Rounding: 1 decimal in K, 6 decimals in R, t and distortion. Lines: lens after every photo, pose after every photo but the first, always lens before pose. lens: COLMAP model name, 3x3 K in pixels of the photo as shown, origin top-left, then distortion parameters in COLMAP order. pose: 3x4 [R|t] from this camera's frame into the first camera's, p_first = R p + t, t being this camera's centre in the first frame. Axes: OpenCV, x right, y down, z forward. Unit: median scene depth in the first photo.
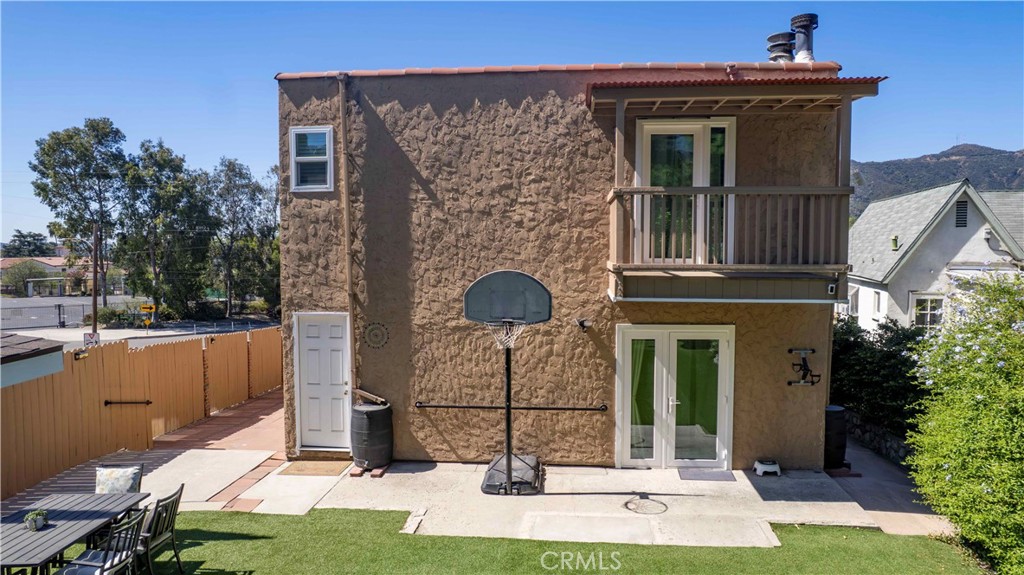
lens RADIAL K [[668.1, 0, 515.3], [0, 668.1, 284.3], [0, 0, 1]] dist [-0.033586, 0.028761]
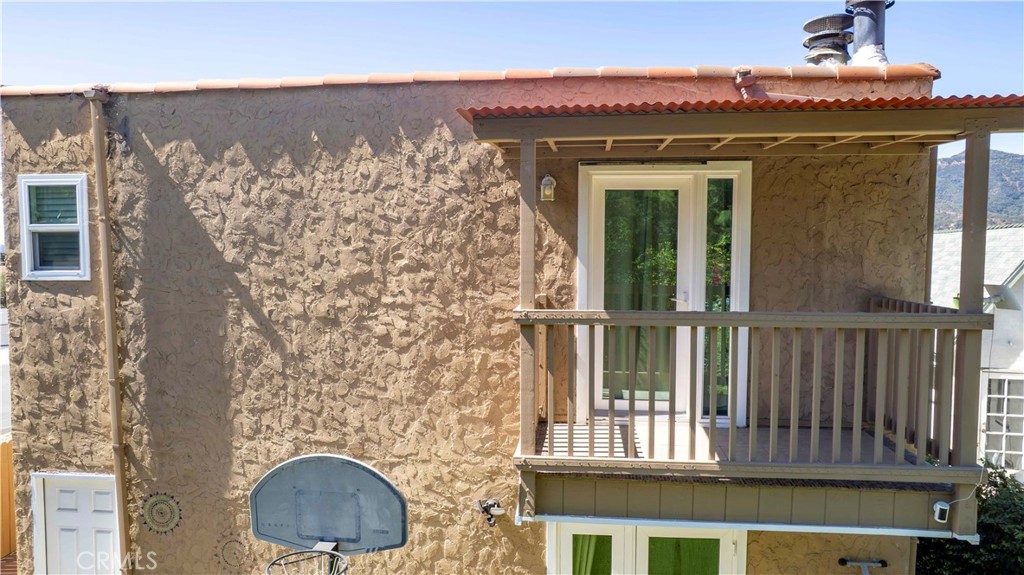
lens RADIAL K [[668.1, 0, 513.0], [0, 668.1, 288.8], [0, 0, 1]] dist [-0.033586, 0.028761]
pose [[0.999854, 0.002260, -0.016953, 0.130926], [-0.002235, 0.999996, 0.001460, -0.137252], [0.016957, -0.001422, 0.999855, 0.407451]]
